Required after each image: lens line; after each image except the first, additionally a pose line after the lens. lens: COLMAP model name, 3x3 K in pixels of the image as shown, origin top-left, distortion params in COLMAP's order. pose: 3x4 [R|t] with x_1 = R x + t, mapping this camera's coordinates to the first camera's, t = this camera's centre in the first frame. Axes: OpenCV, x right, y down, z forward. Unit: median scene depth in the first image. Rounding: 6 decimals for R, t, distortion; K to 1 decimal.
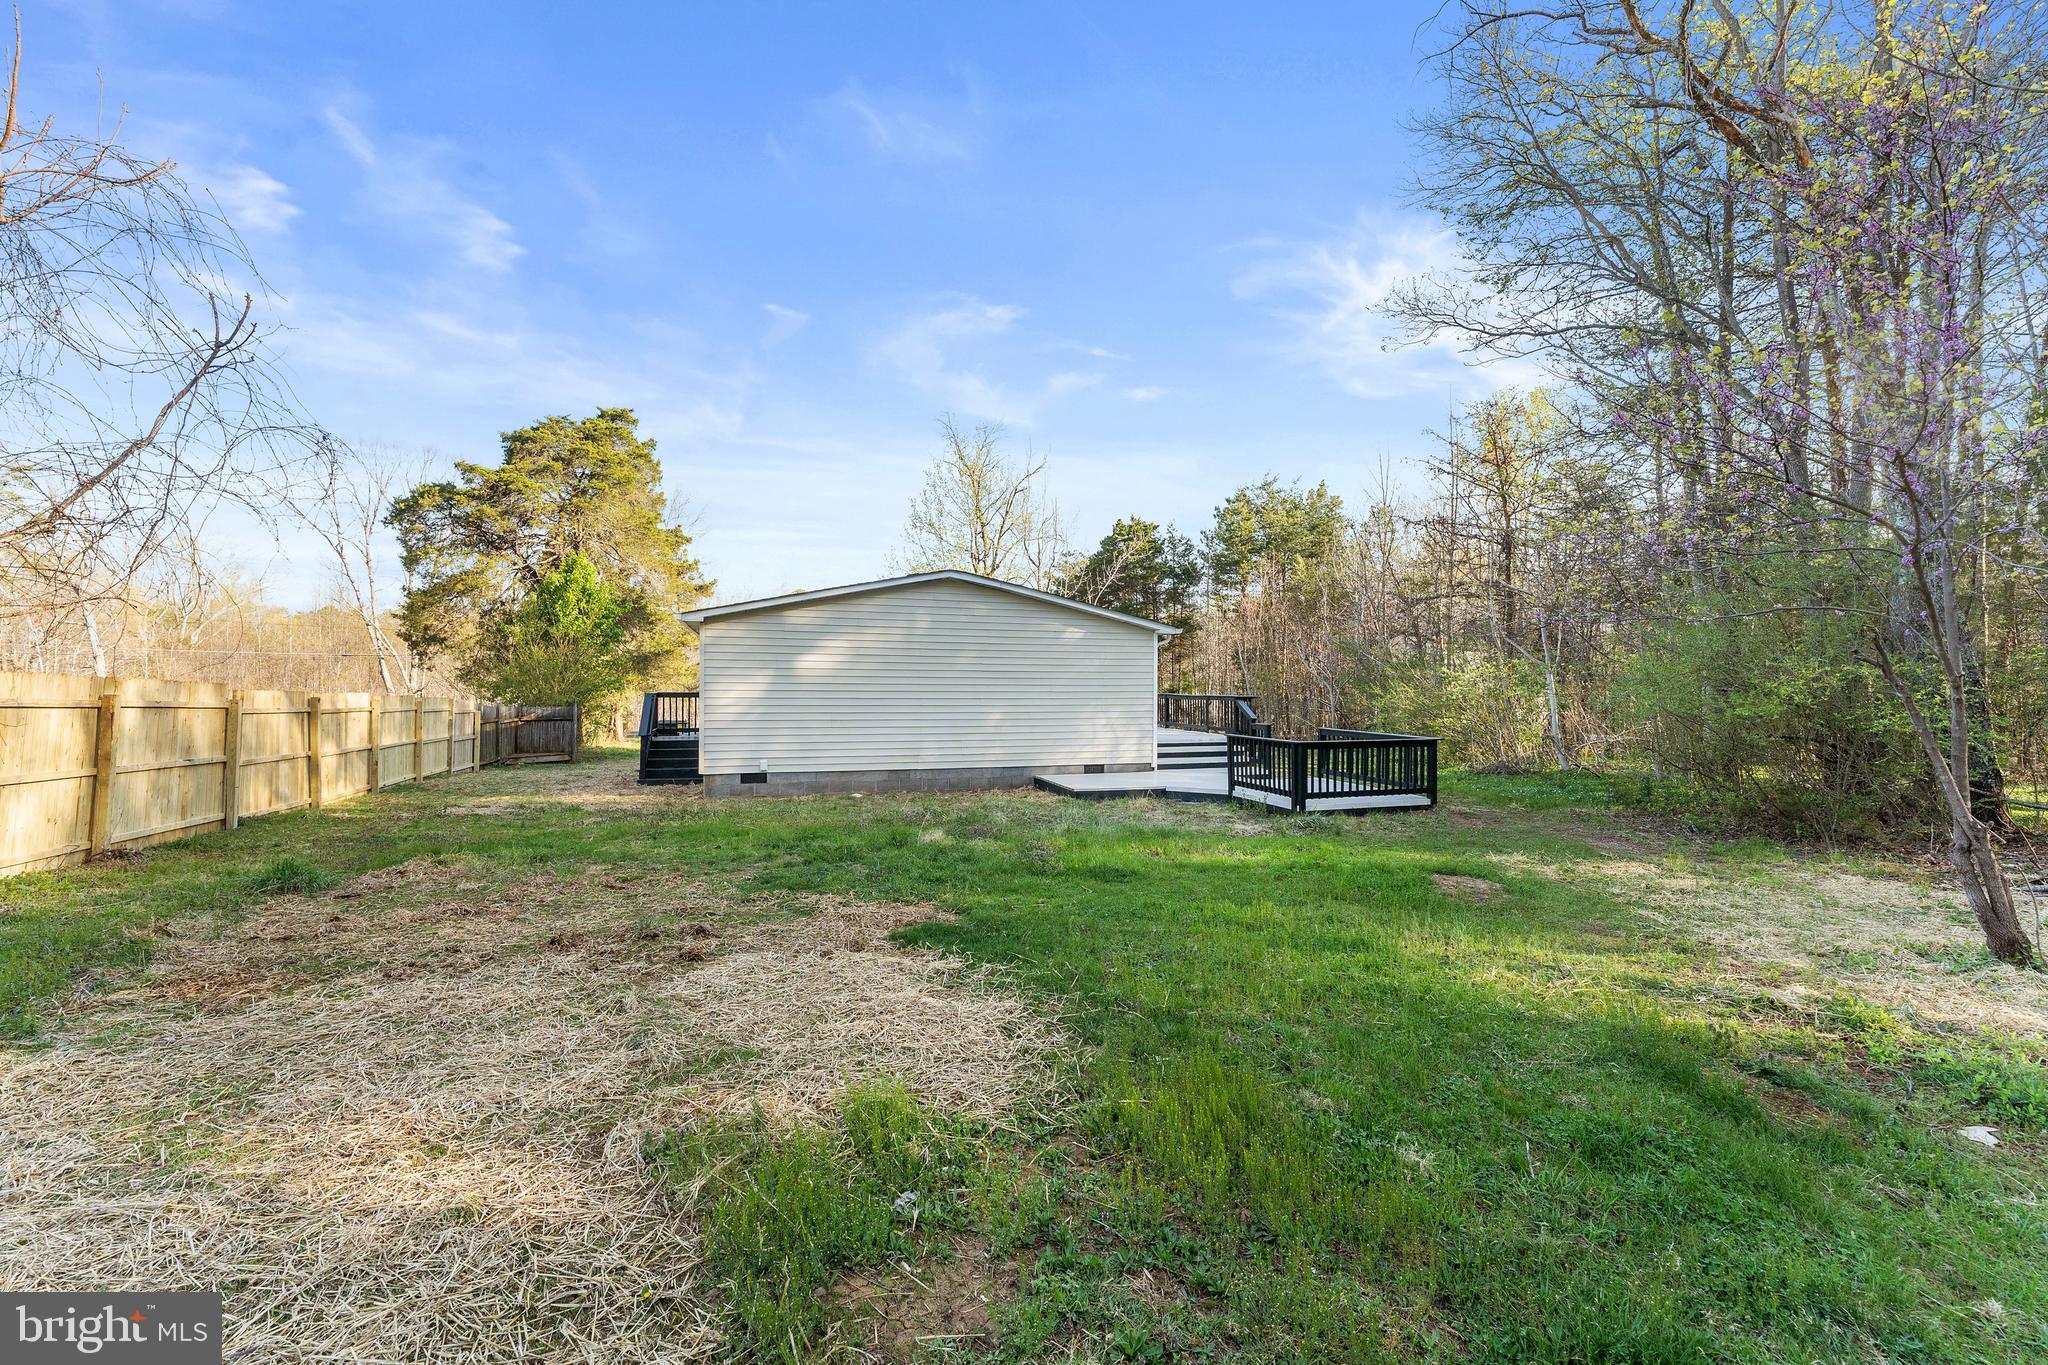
lens RADIAL K [[833.6, 0, 1010.2], [0, 833.6, 676.9], [0, 0, 1]] dist [0.005389, -0.000462]
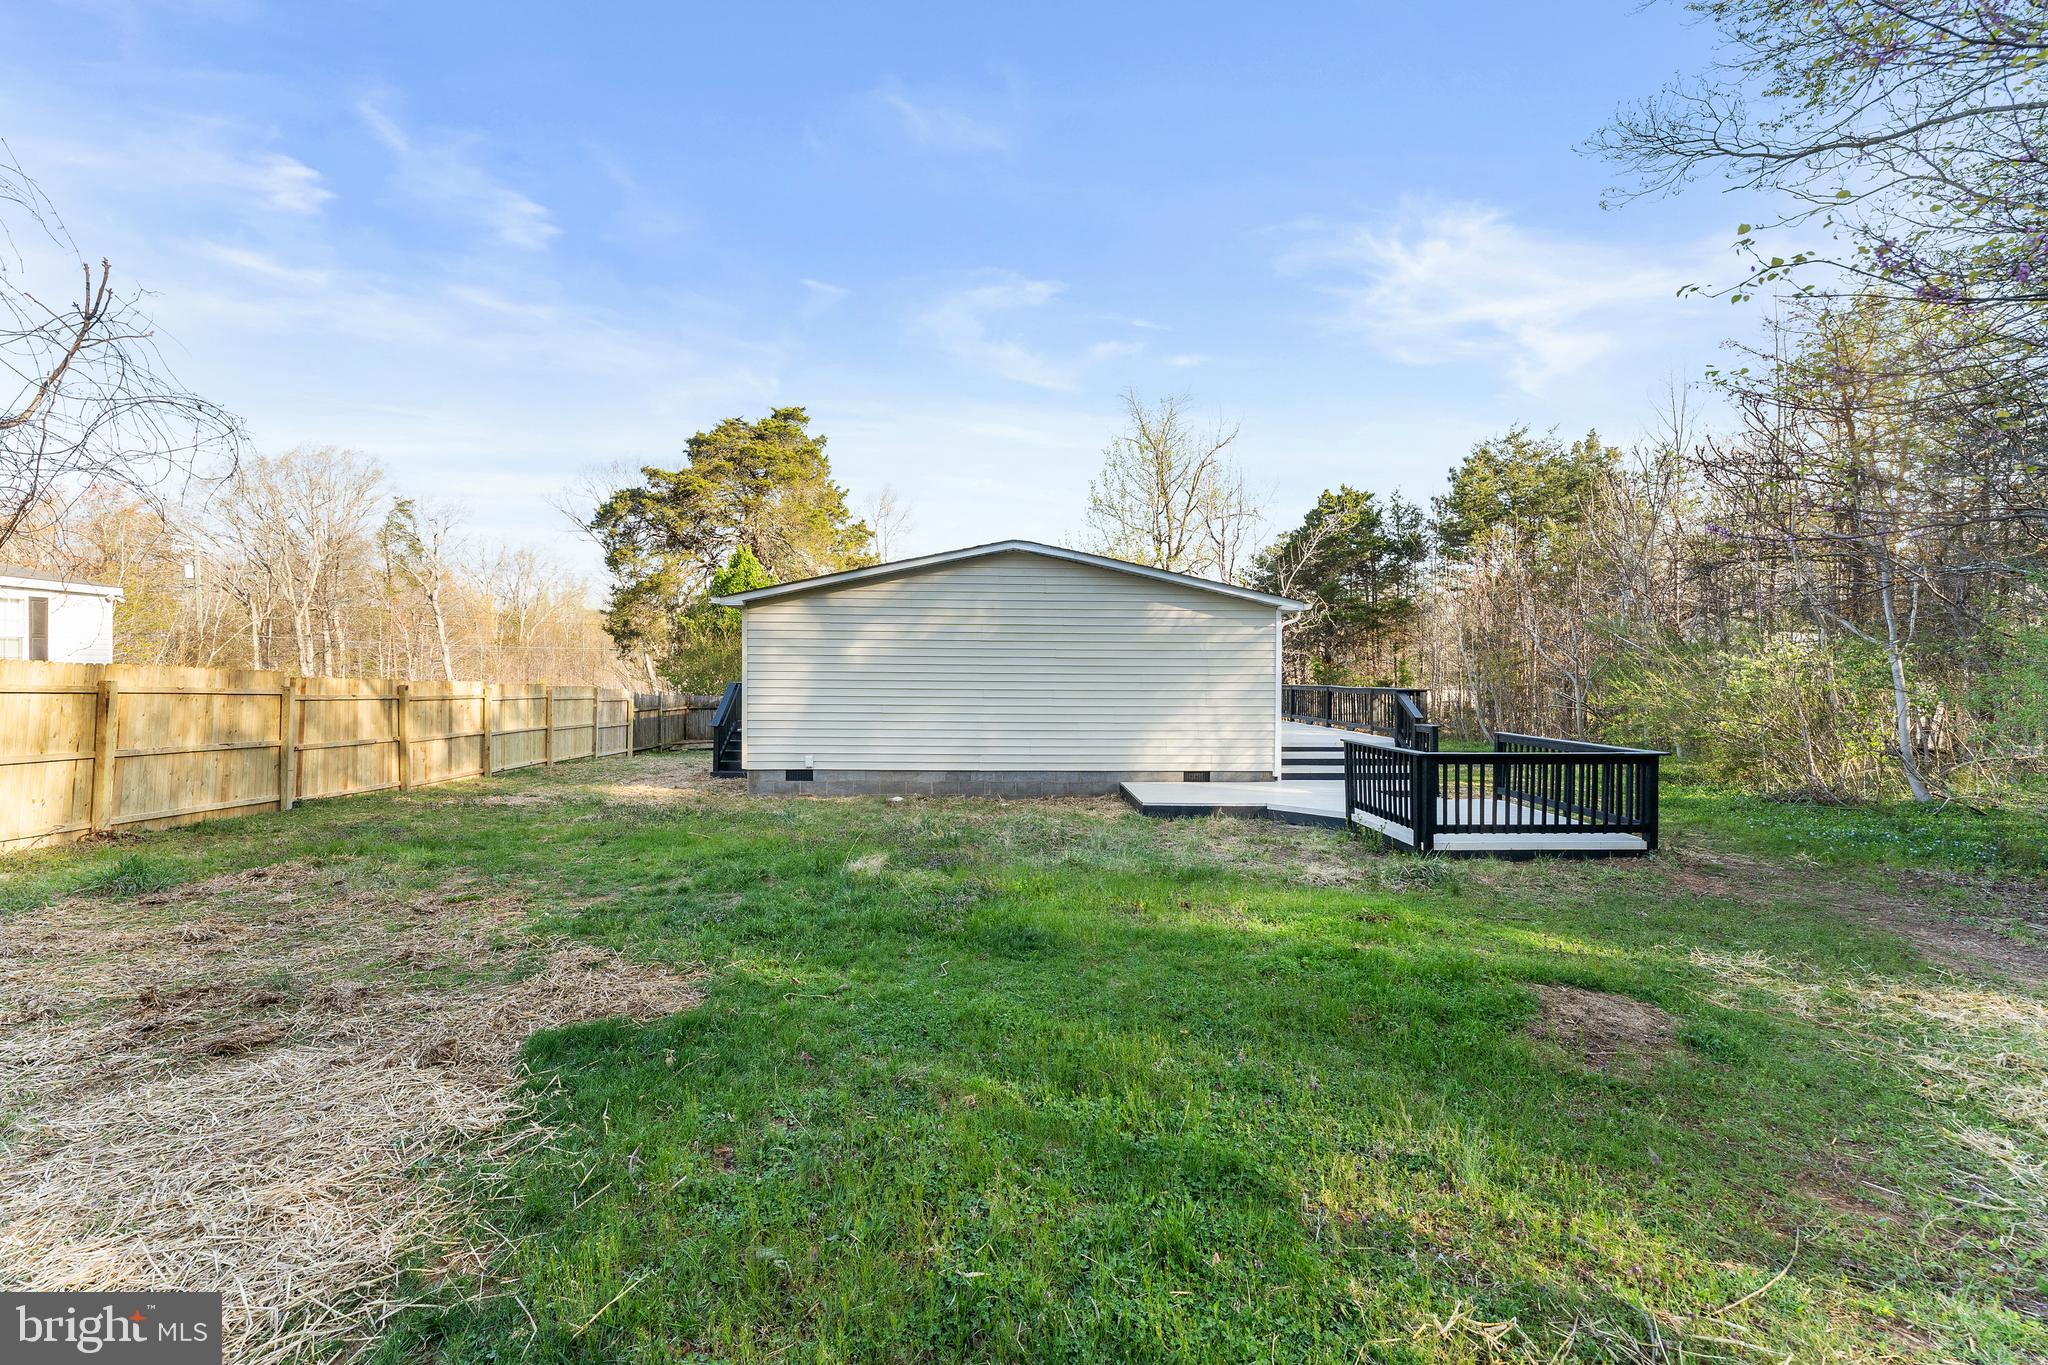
lens RADIAL K [[833.6, 0, 1008.0], [0, 833.6, 675.8], [0, 0, 1]] dist [0.005389, -0.000462]
pose [[0.962264, 0.000596, -0.272118, 0.130819], [0.001792, 0.999962, 0.008529, 0.003506], [0.272112, -0.008695, 0.962226, 0.142839]]
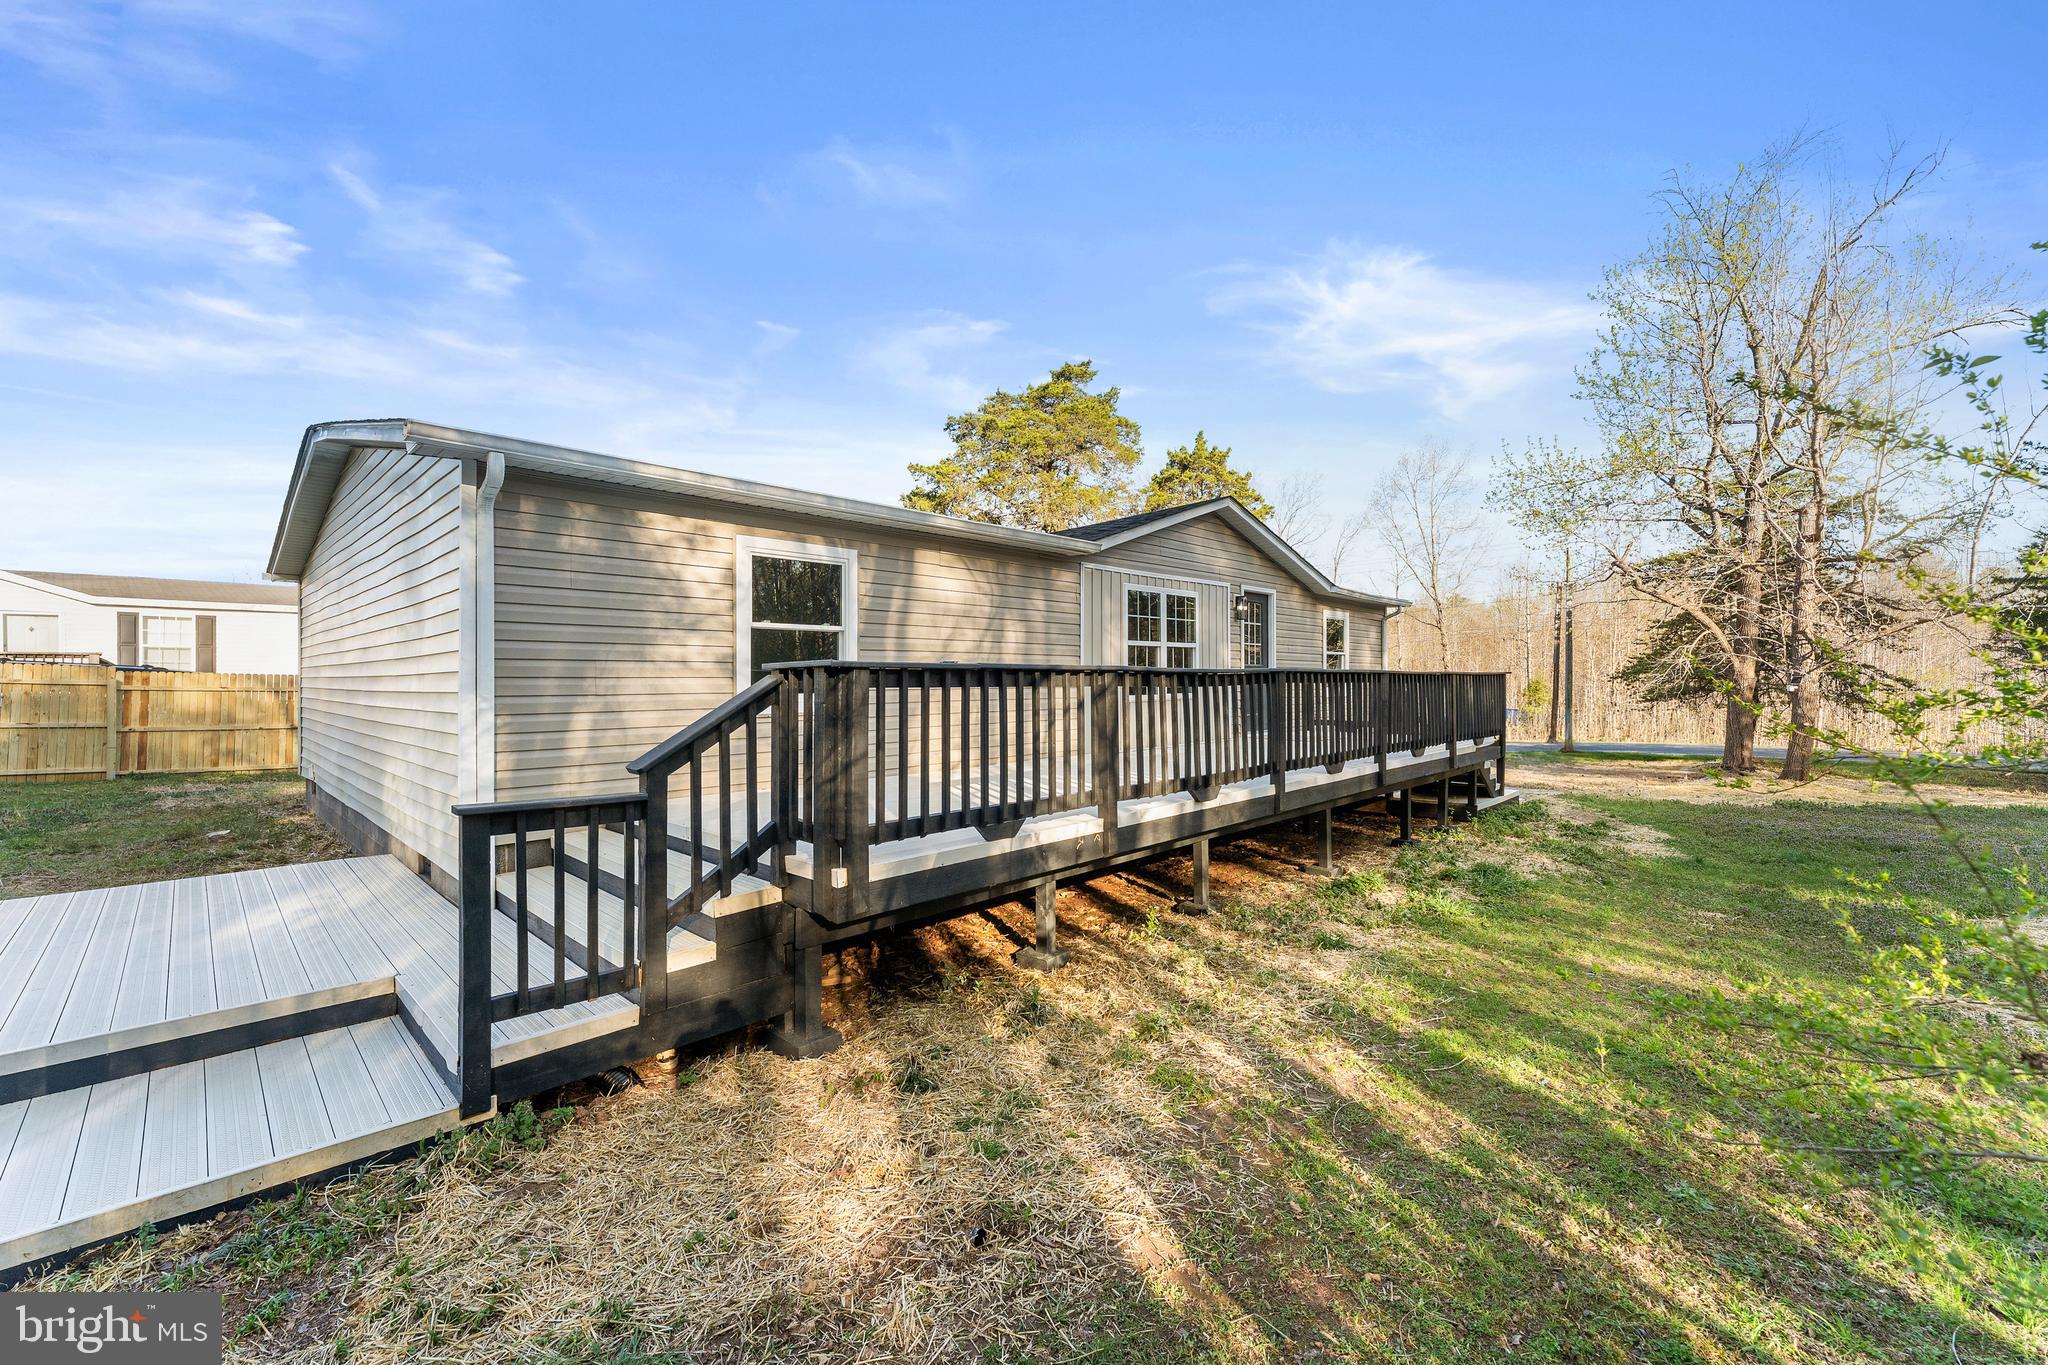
lens RADIAL K [[833.6, 0, 1024.0], [0, 833.6, 669.8], [0, 0, 1]] dist [0.005389, -0.000462]
pose [[0.479120, -0.019470, -0.877533, 0.515577], [0.011547, 0.999807, -0.015879, 0.030481], [0.877673, -0.002525, 0.479253, 0.979942]]
